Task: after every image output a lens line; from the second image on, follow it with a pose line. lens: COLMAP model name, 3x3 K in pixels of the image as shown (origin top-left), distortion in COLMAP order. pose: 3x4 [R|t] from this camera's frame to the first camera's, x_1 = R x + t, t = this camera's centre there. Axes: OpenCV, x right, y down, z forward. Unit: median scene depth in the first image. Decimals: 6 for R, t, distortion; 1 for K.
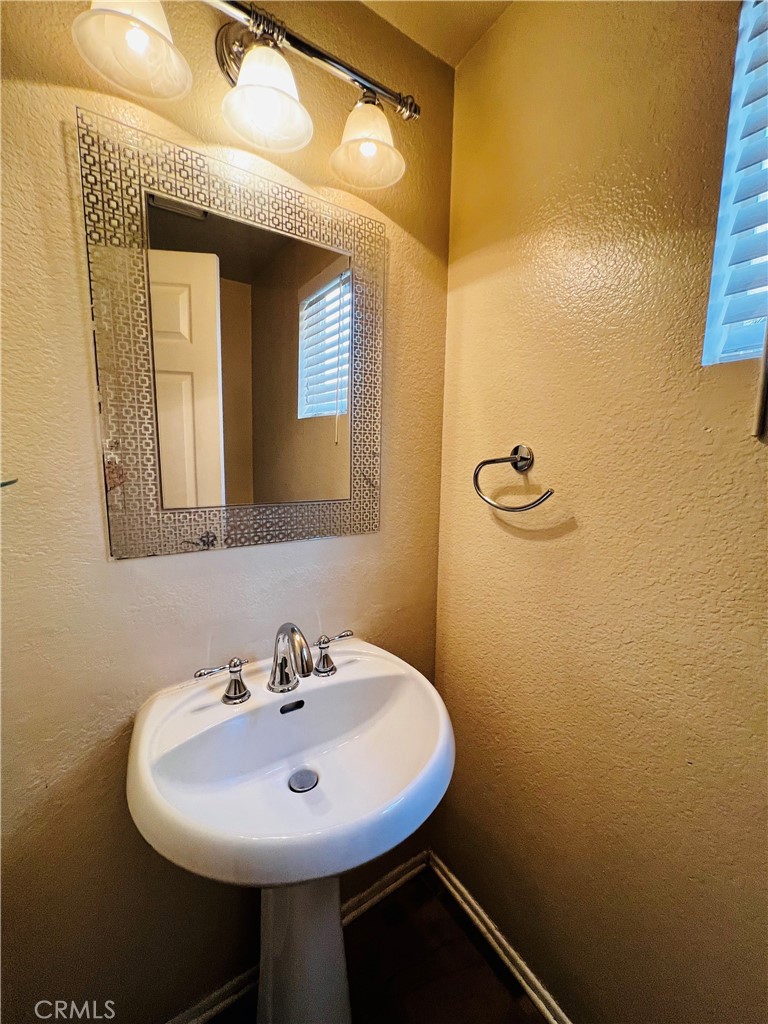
lens RADIAL K [[409.6, 0, 382.8], [0, 409.6, 508.9], [0, 0, 1]] dist [0.000159, -0.000419]
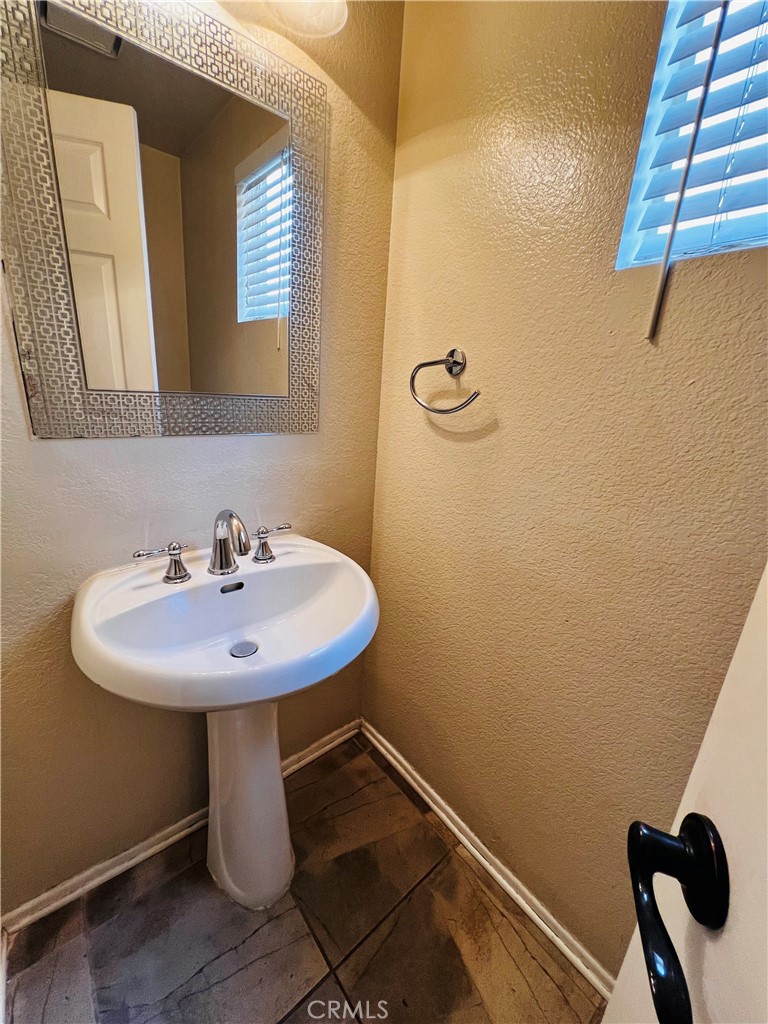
lens RADIAL K [[409.6, 0, 384.0], [0, 409.6, 510.4], [0, 0, 1]] dist [0.000159, -0.000419]
pose [[0.992576, 0.016097, 0.120554, 0.042812], [-0.035812, 0.985942, 0.163206, 0.093462], [-0.116232, -0.166311, 0.979199, -0.070430]]
